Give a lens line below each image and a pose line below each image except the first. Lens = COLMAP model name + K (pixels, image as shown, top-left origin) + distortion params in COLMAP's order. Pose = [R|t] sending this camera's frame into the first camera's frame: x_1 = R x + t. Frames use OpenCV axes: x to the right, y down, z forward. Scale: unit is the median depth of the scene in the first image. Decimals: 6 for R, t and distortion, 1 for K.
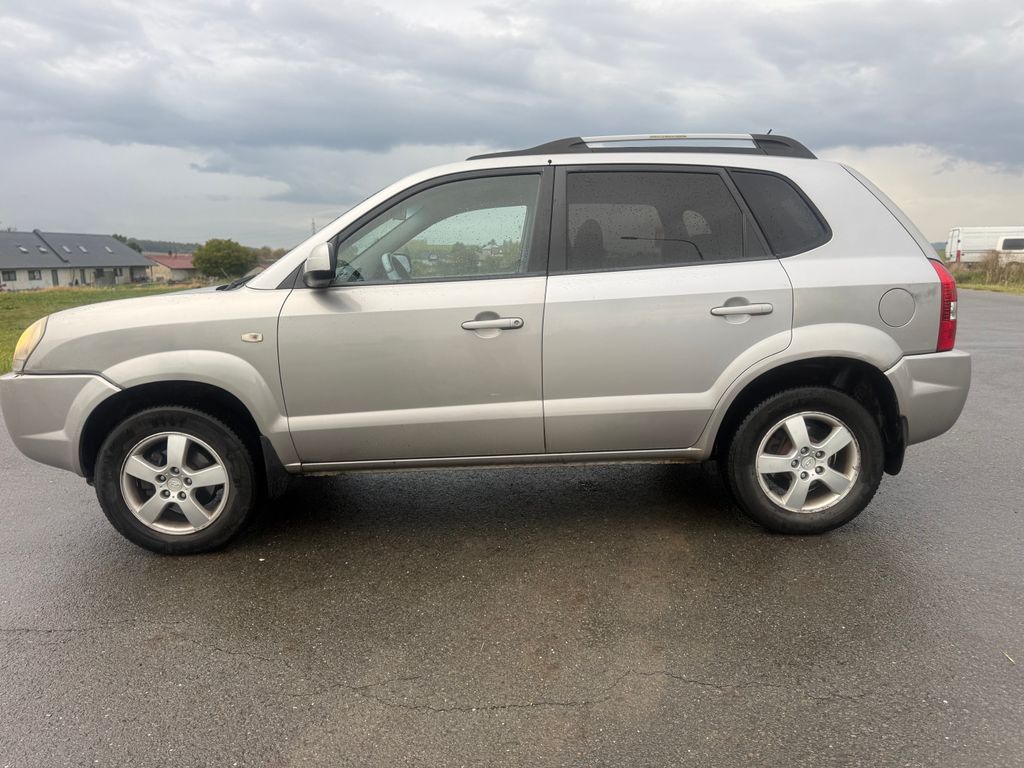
lens RADIAL K [[710.5, 0, 512.0], [0, 710.5, 384.0], [0, 0, 1]] dist [0.047548, 0.000096]
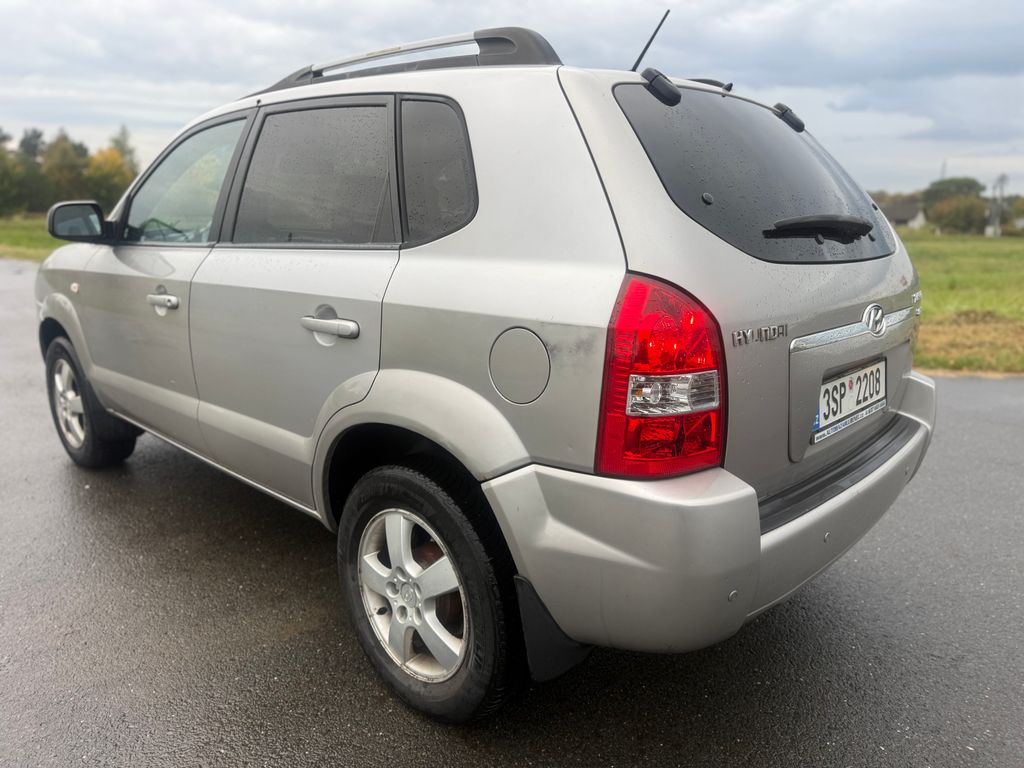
lens RADIAL K [[710.5, 0, 512.0], [0, 710.5, 384.0], [0, 0, 1]] dist [0.047548, 0.000096]
pose [[0.711184, 0.193040, -0.675983, 0.858528], [-0.139742, 0.981191, 0.133178, -0.156821], [0.688977, -0.000251, 0.724783, 0.635623]]
